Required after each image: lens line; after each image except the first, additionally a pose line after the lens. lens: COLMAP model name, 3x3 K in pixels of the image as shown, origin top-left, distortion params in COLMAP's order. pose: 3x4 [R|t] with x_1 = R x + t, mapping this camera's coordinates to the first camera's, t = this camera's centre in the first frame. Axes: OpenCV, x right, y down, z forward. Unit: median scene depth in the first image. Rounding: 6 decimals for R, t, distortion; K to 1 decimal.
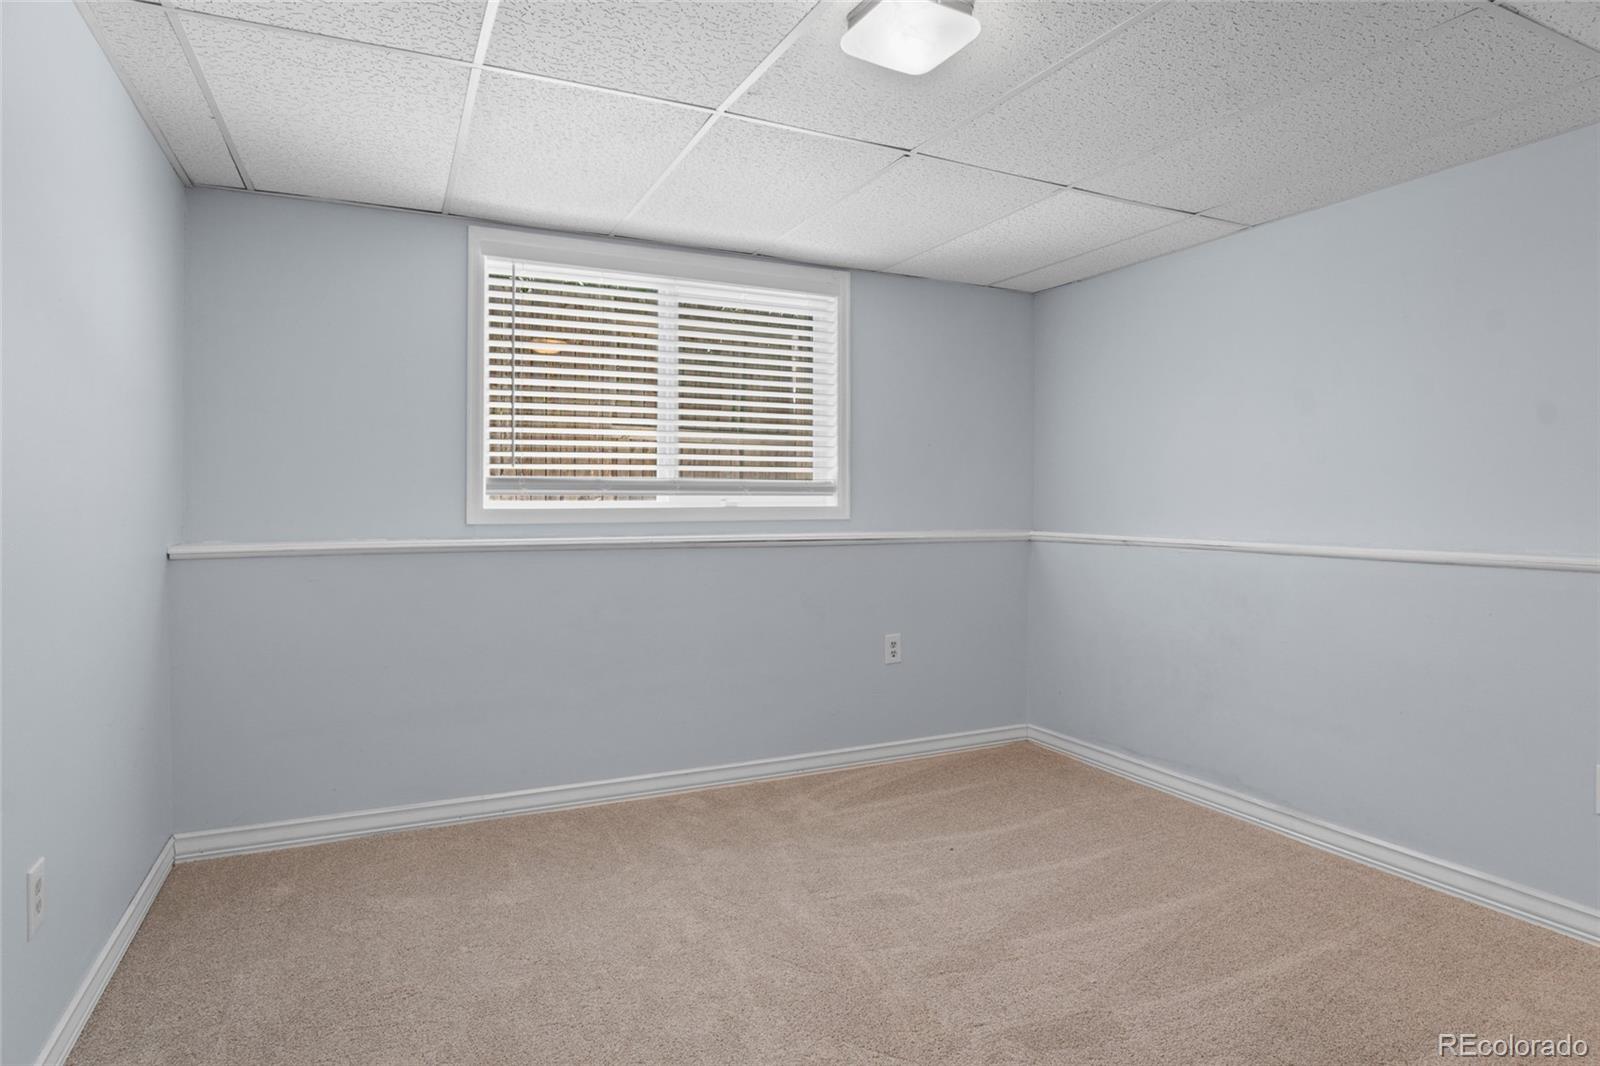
lens RADIAL K [[873.7, 0, 807.8], [0, 873.7, 524.6], [0, 0, 1]] dist [-0.028315, 0.009232]
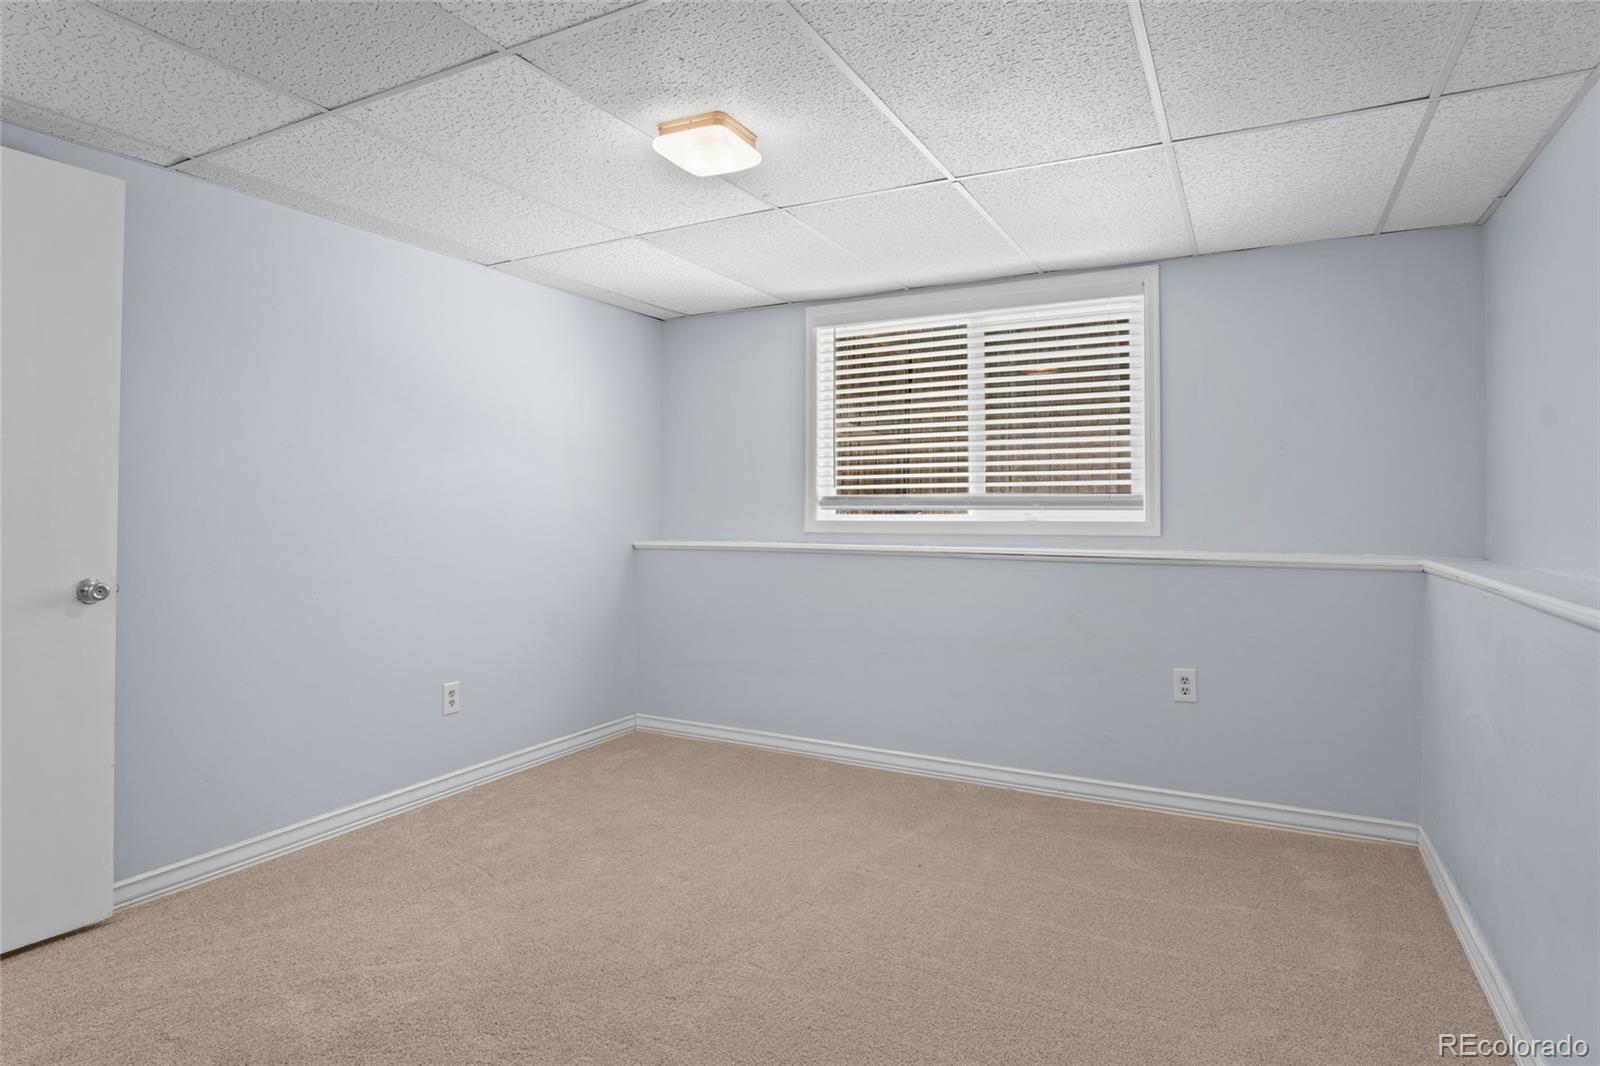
lens RADIAL K [[873.7, 0, 812.1], [0, 873.7, 530.1], [0, 0, 1]] dist [-0.028315, 0.009232]
pose [[0.596140, 0.016475, -0.802711, 0.592198], [-0.026699, 0.999643, 0.000689, -0.003573], [0.802436, 0.021021, 0.596368, 0.186272]]
